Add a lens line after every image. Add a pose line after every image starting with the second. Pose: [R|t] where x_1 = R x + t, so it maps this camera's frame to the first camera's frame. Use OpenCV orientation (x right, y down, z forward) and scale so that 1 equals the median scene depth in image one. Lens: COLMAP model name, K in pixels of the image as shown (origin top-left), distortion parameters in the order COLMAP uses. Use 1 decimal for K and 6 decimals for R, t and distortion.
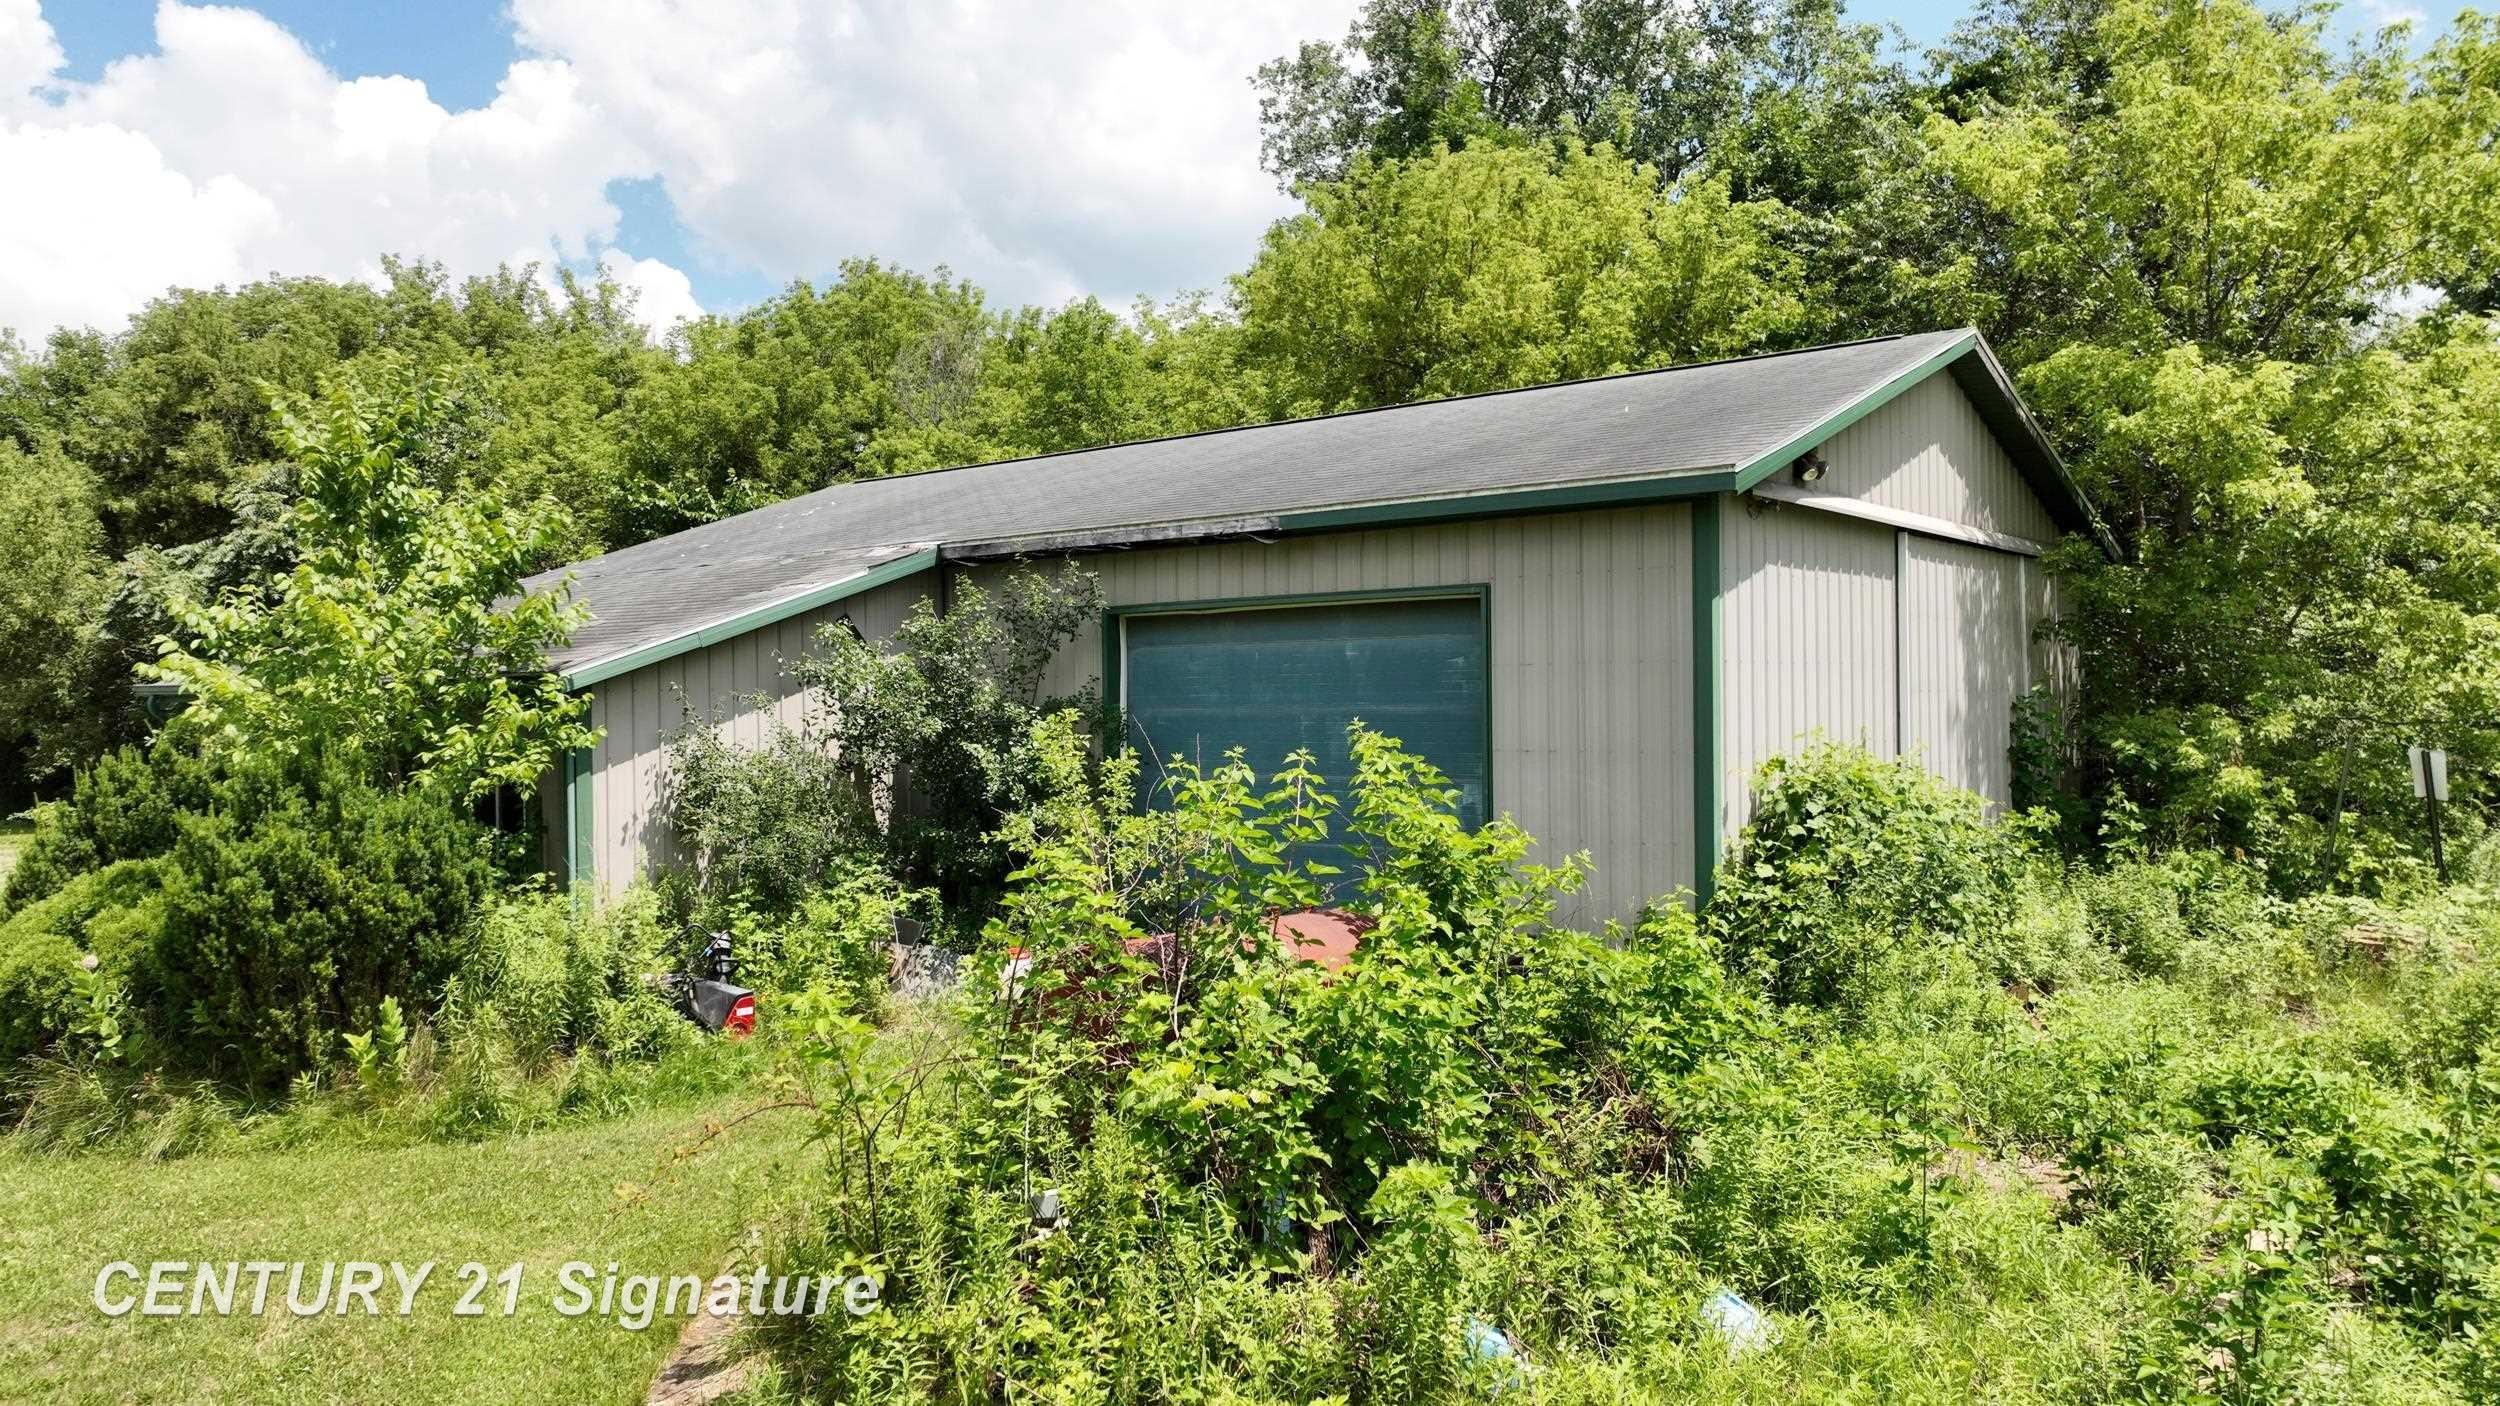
lens RADIAL K [[1758.8, 0, 1250.0], [0, 1758.8, 703.0], [0, 0, 1]] dist [0.000698, -0.001081]
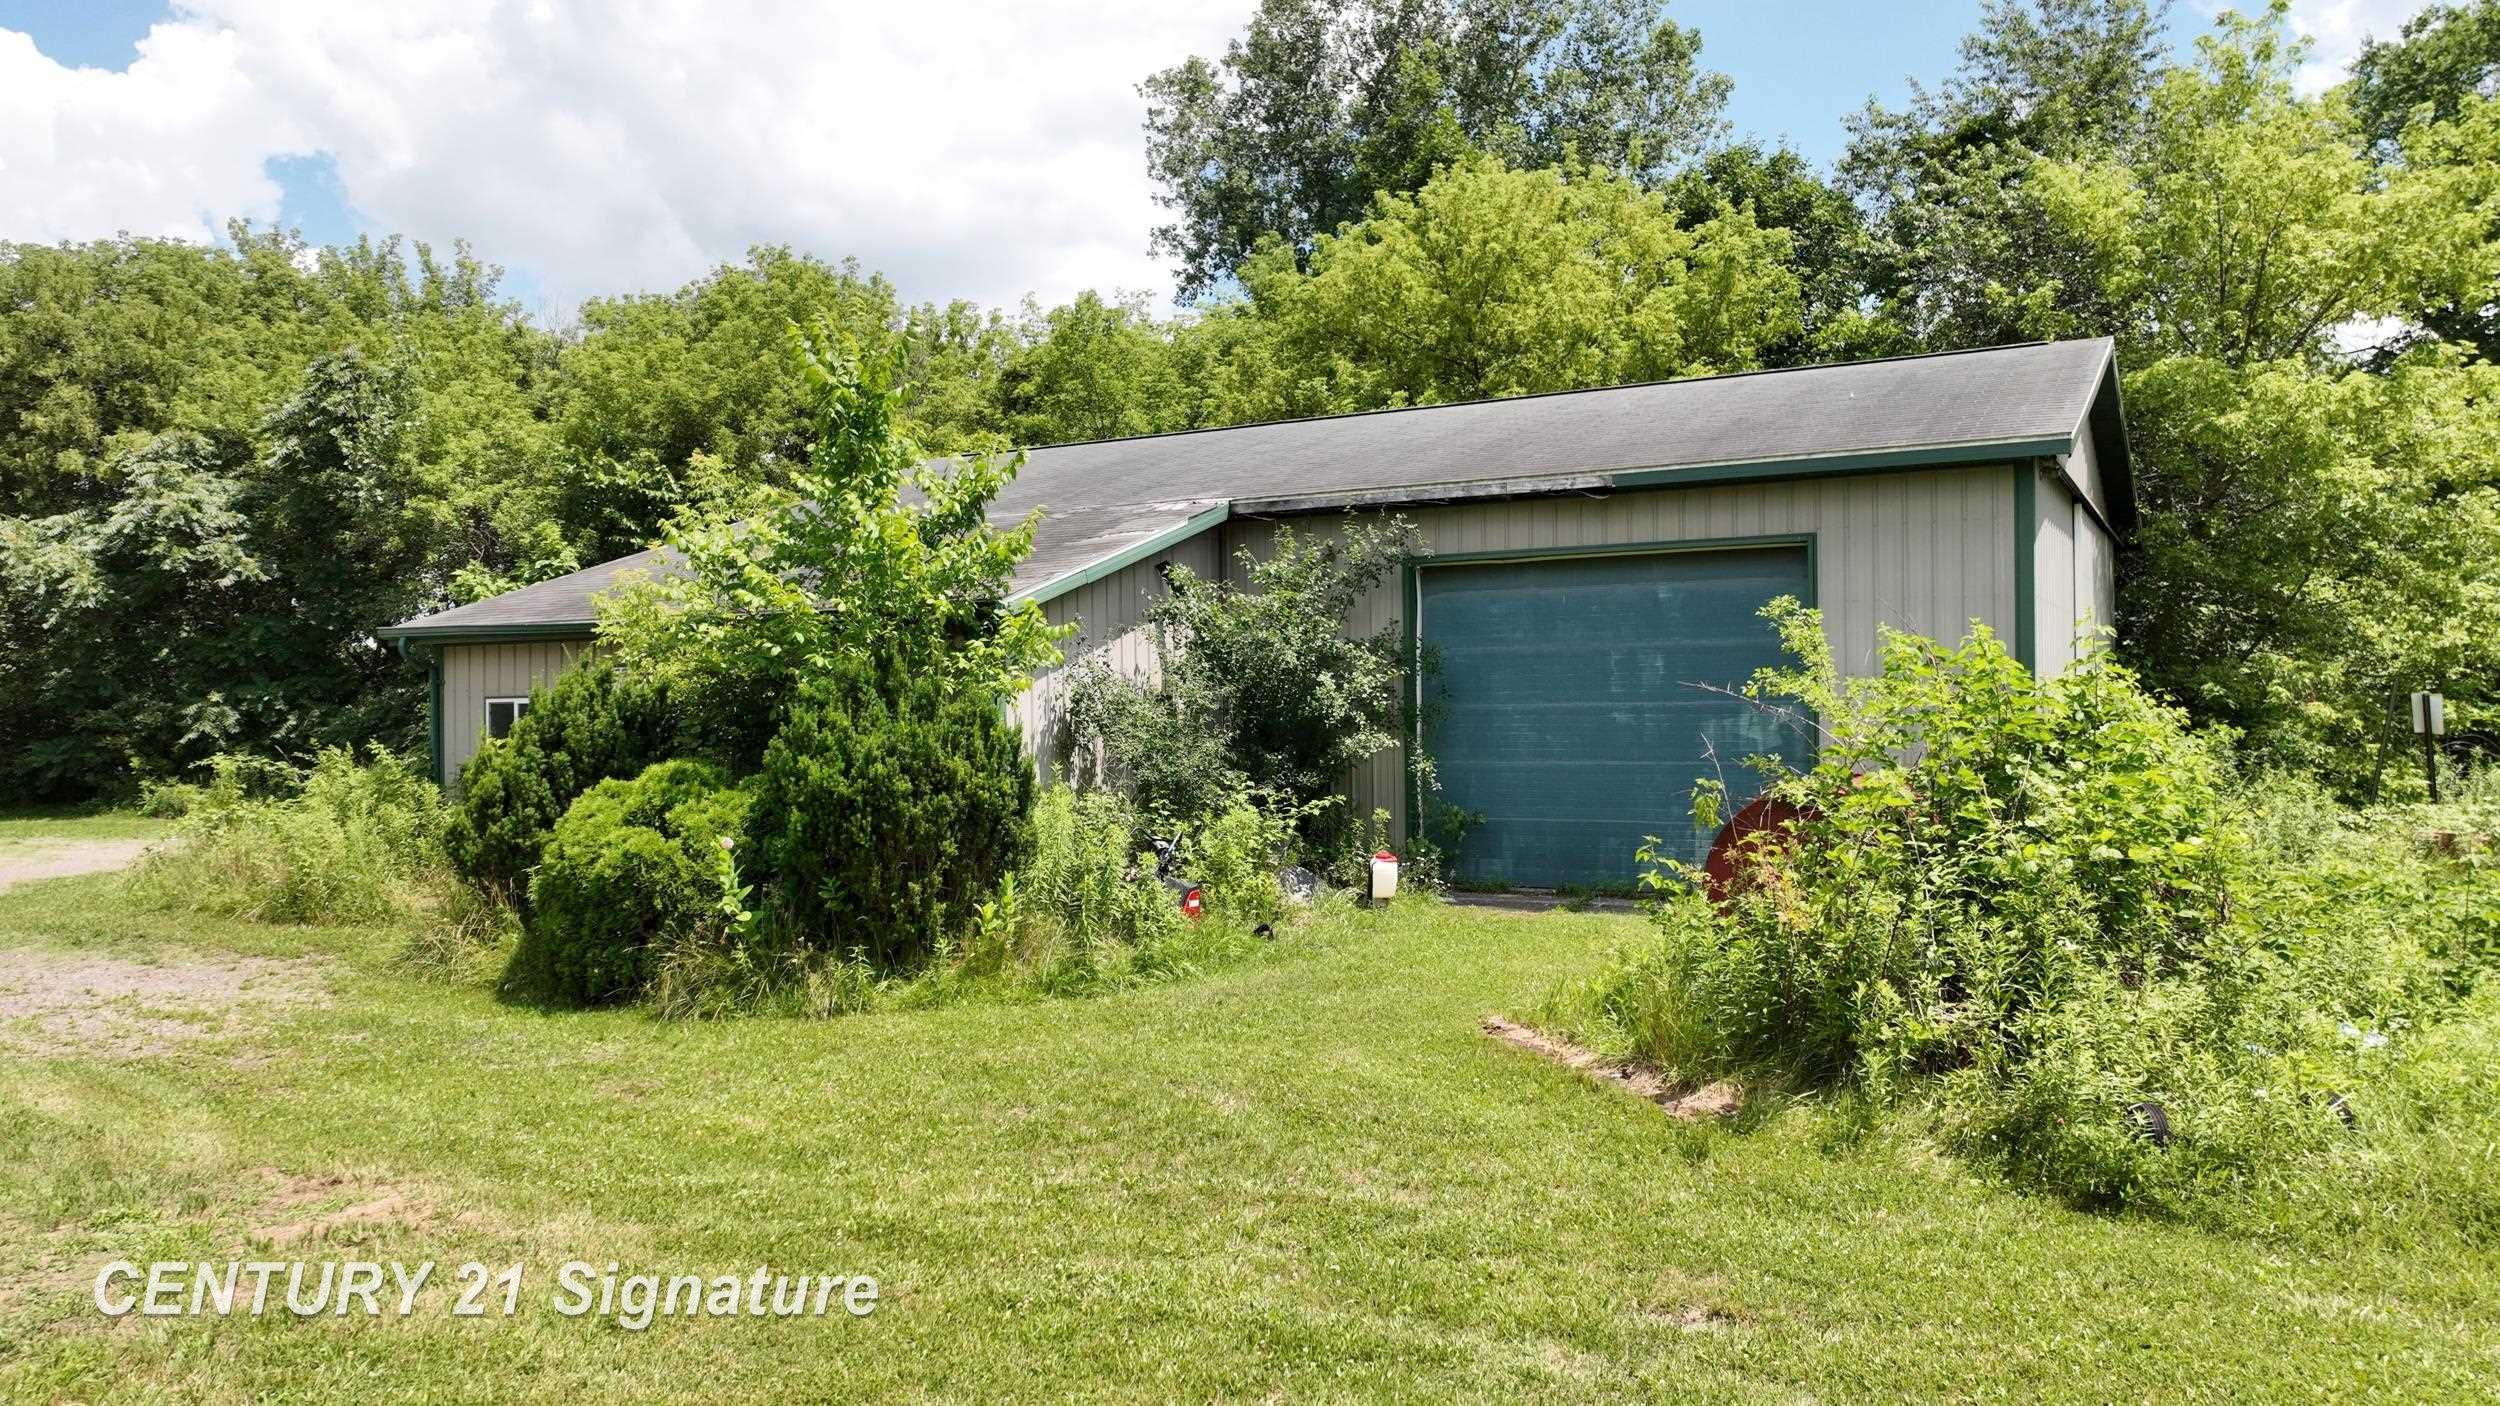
lens RADIAL K [[1755.5, 0, 1250.0], [0, 1755.5, 703.0], [0, 0, 1]] dist [0.005028, 0.009958]
pose [[0.987191, 0.003974, 0.159494, -0.141657], [-0.002575, 0.999956, -0.008977, 0.019183], [-0.159523, 0.008451, 0.987158, -0.034655]]
